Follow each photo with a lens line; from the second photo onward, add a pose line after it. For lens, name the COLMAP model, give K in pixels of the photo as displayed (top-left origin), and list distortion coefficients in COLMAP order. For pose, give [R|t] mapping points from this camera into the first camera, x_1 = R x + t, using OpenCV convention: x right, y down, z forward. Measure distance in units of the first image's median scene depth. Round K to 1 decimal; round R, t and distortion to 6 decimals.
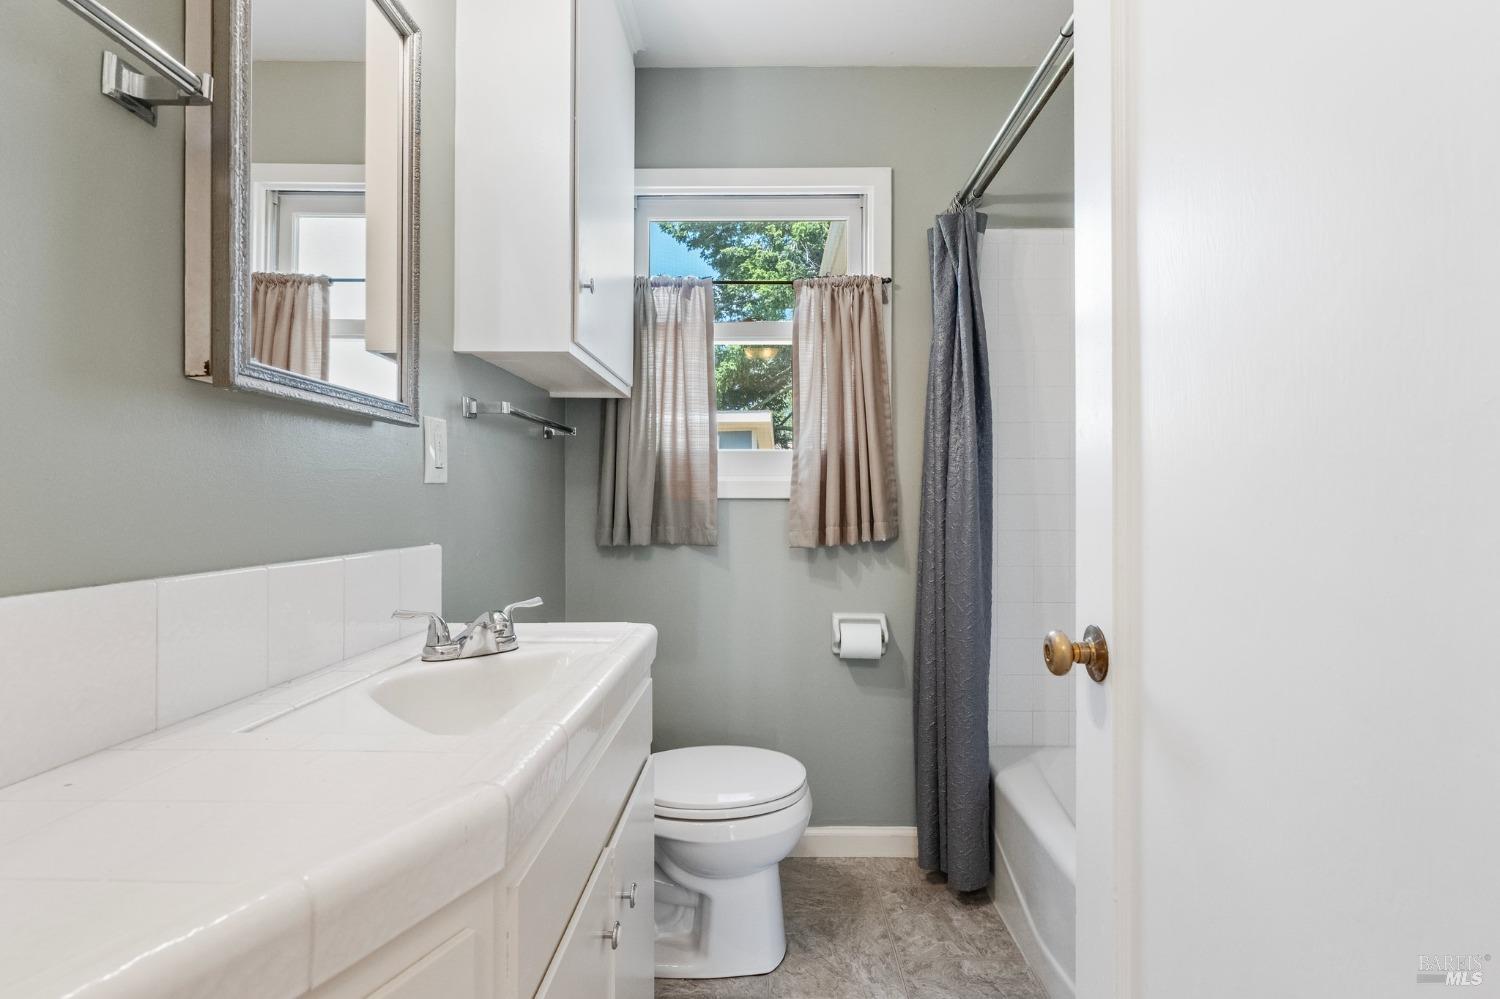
lens RADIAL K [[685.6, 0, 760.3], [0, 685.6, 497.2], [0, 0, 1]] dist [0.004861, -0.002552]
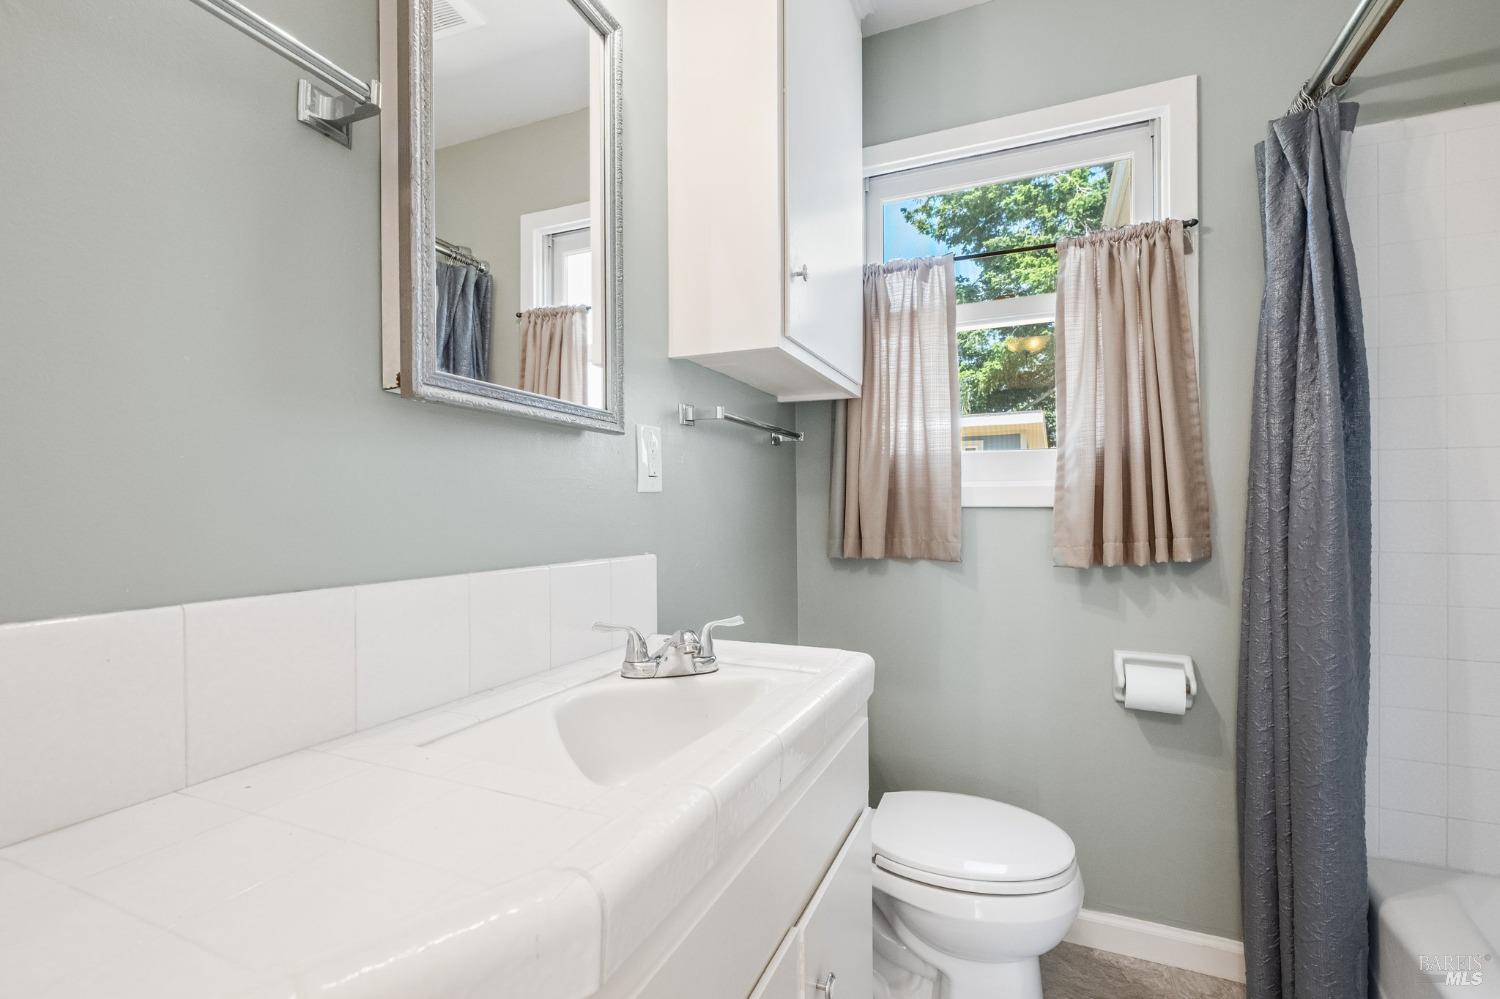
lens RADIAL K [[685.6, 0, 735.9], [0, 685.6, 500.7], [0, 0, 1]] dist [0.004861, -0.002552]
pose [[0.918355, -0.005018, -0.395725, 0.020927], [0.002001, 0.999966, -0.008036, -0.000048], [0.395752, 0.006588, 0.918334, 0.100313]]
